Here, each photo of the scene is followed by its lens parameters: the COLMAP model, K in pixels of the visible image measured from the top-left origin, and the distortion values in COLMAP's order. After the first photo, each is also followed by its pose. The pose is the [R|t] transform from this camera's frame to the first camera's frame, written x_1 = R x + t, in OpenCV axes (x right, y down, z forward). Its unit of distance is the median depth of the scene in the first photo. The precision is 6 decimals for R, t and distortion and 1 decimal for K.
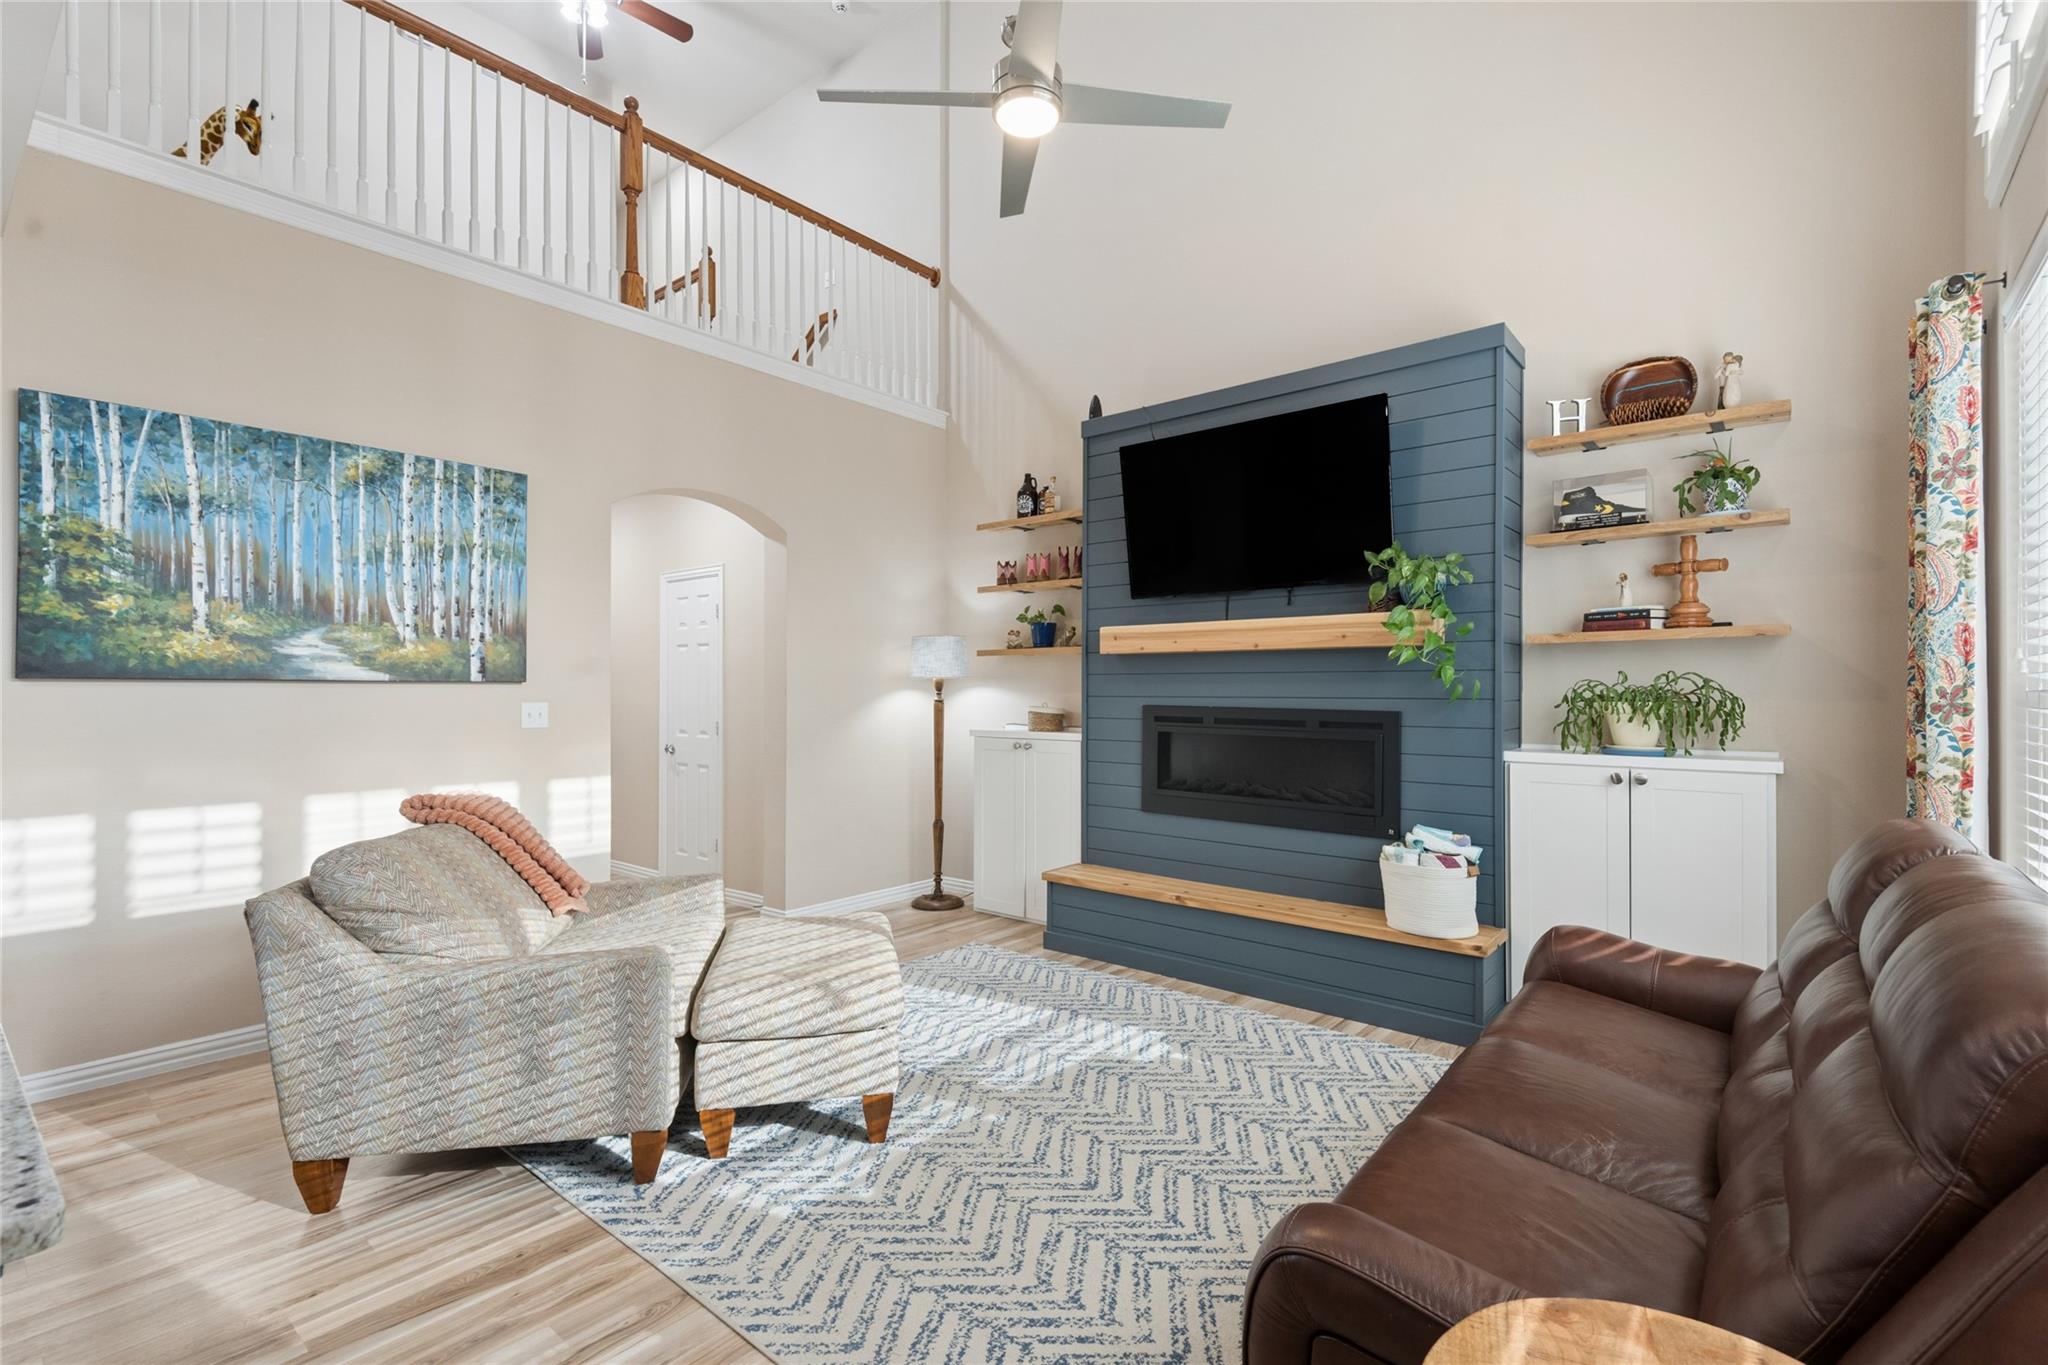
lens RADIAL K [[926.4, 0, 1019.3], [0, 926.4, 688.0], [0, 0, 1]] dist [-0.000386, -0.000217]
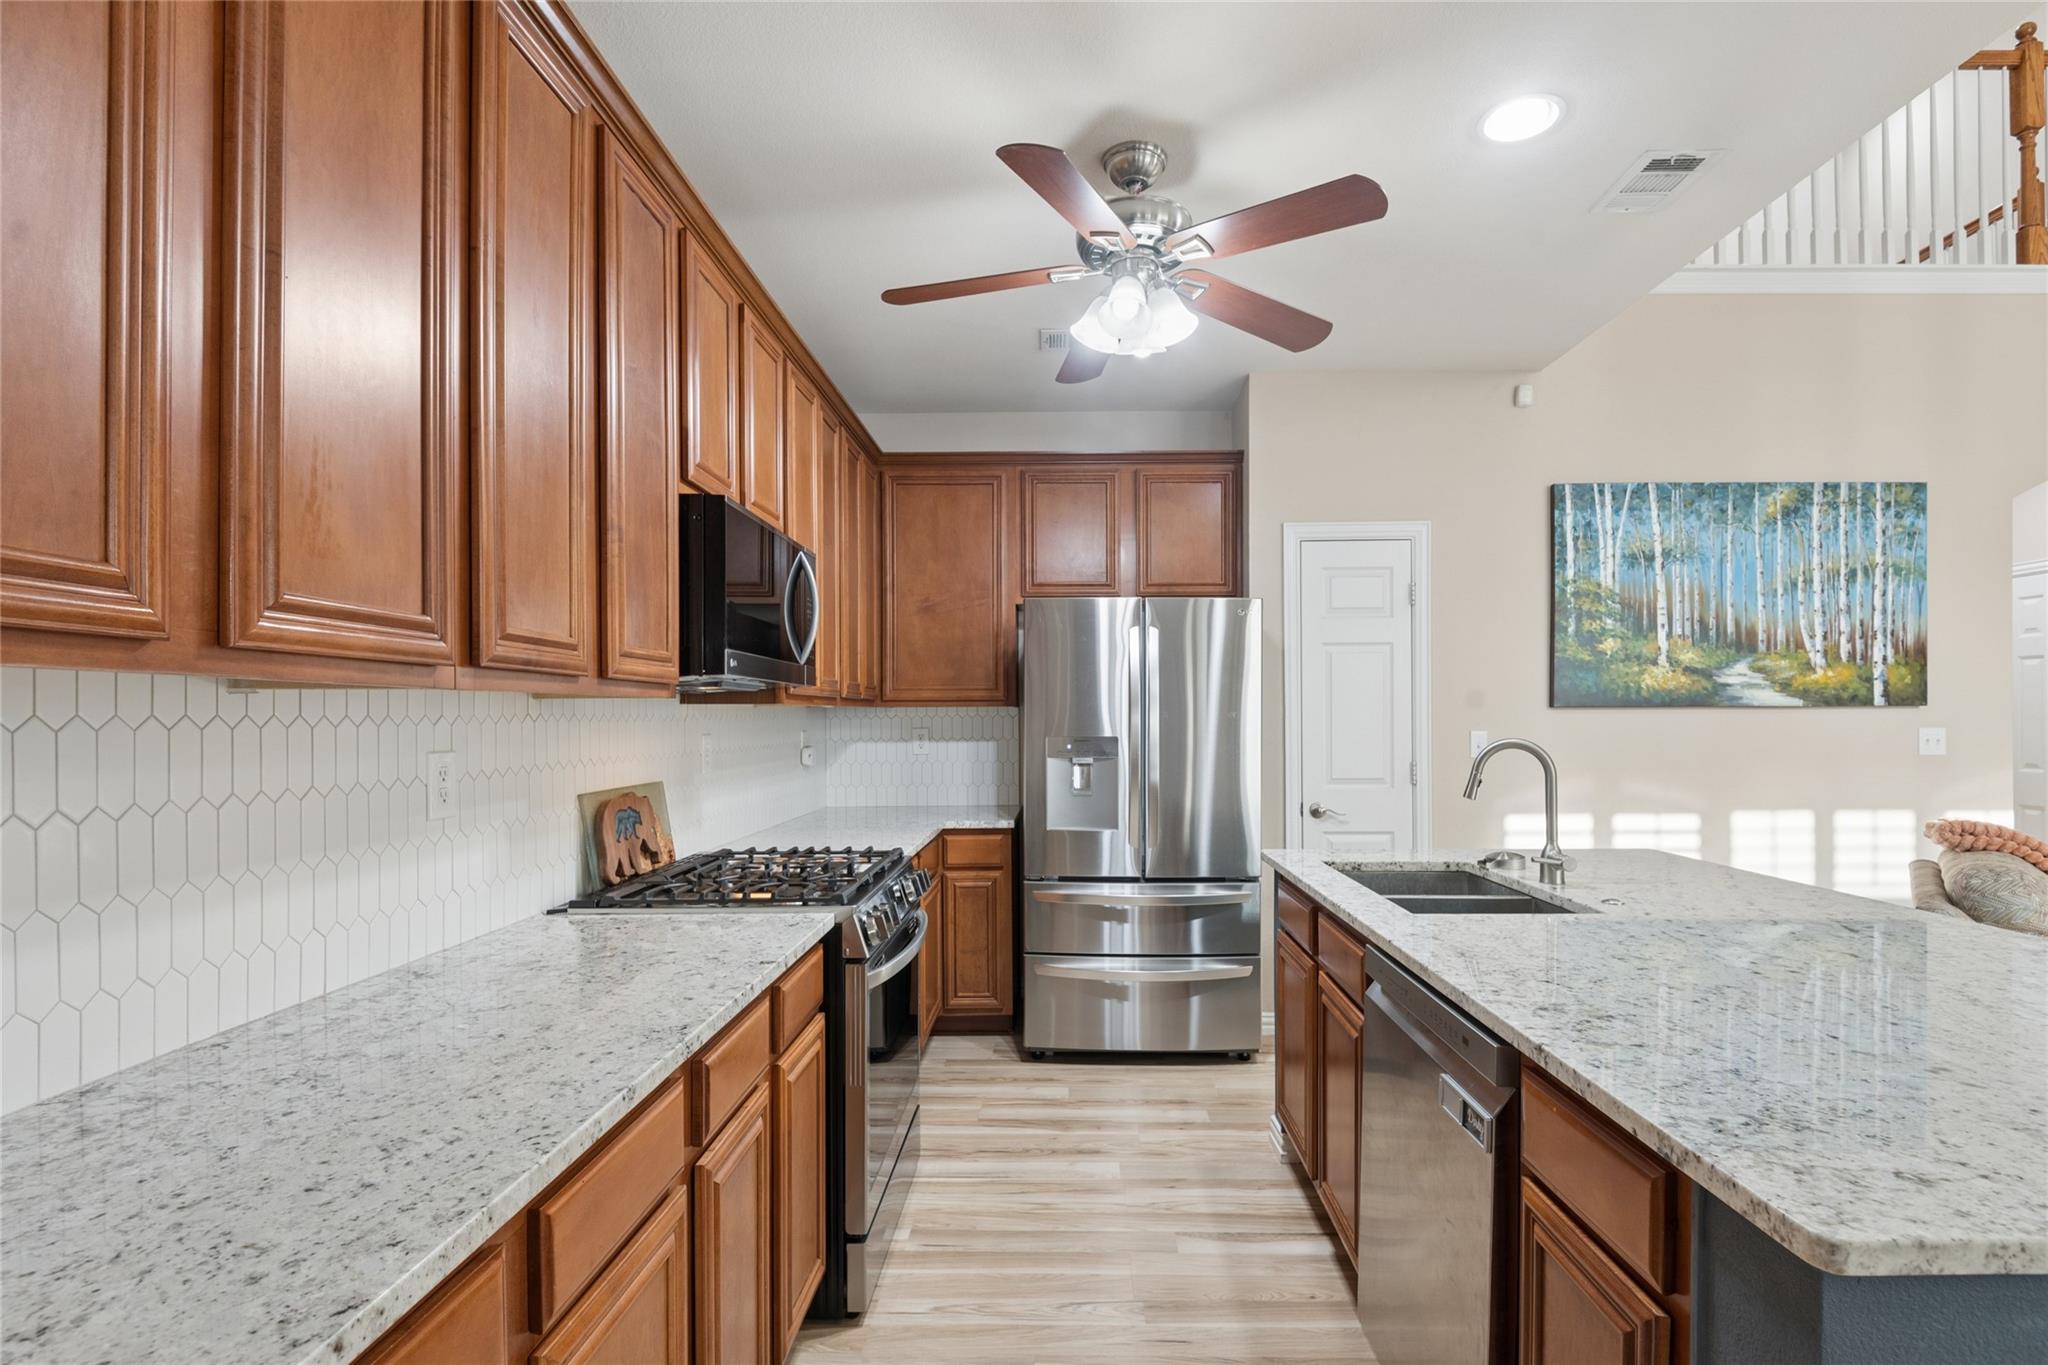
lens RADIAL K [[963.1, 0, 1042.2], [0, 963.1, 720.3], [0, 0, 1]] dist [-0.002916, -0.001543]
pose [[0.647689, -0.005605, -0.761884, -0.443555], [0.009262, 0.999957, 0.000517, -0.000319], [0.761848, -0.007391, 0.647713, -0.359592]]
